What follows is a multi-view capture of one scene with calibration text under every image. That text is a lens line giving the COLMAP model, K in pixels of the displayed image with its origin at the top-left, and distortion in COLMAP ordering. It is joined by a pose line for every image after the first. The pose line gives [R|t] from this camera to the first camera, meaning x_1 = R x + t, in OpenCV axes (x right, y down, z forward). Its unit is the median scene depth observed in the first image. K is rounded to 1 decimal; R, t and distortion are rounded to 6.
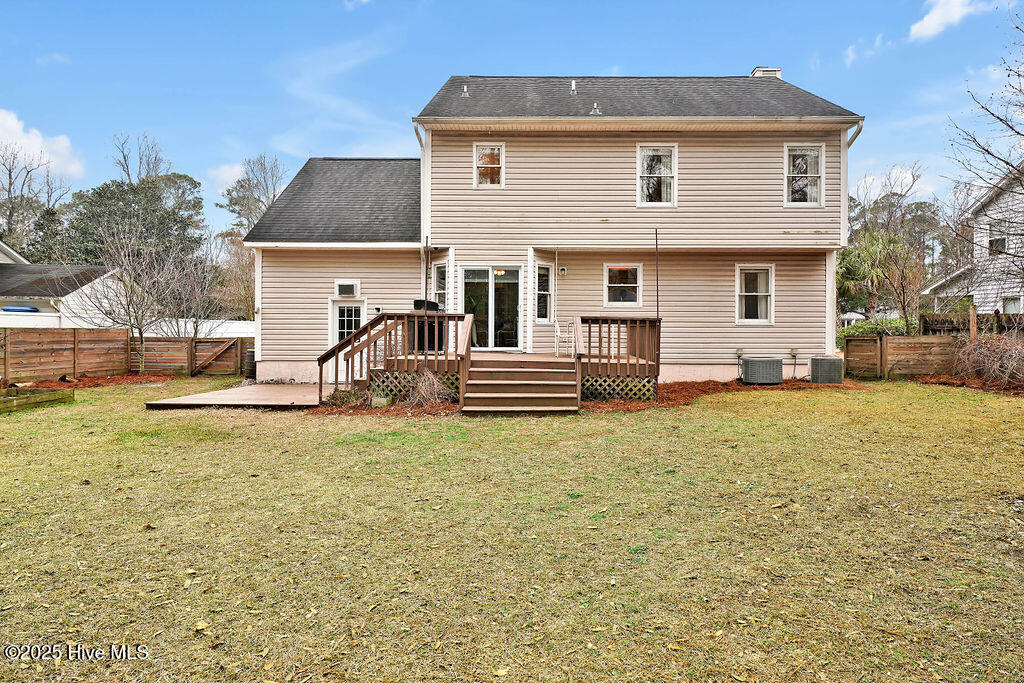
lens RADIAL K [[537.8, 0, 512.0], [0, 537.8, 341.5], [0, 0, 1]] dist [0.002632, 0.000691]
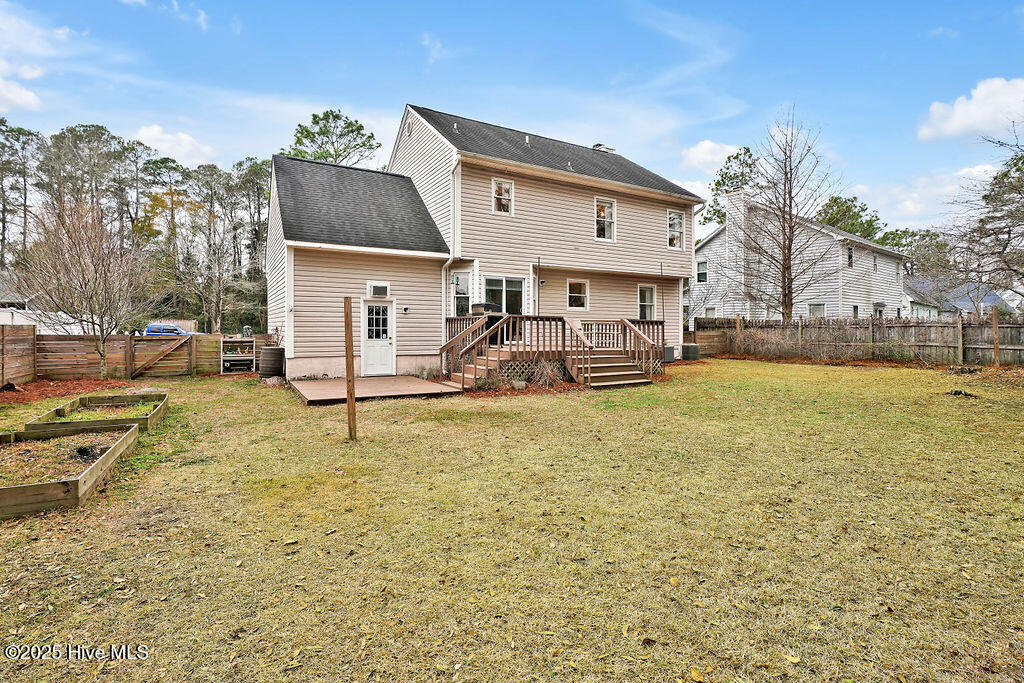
lens RADIAL K [[484.2, 0, 510.7], [0, 484.2, 332.6], [0, 0, 1]] dist [-0.015367, 0.000702]
pose [[0.866948, -0.004598, 0.498377, -0.582274], [0.007845, 0.999959, -0.004421, -0.004271], [-0.498337, 0.007743, 0.866949, 0.010312]]
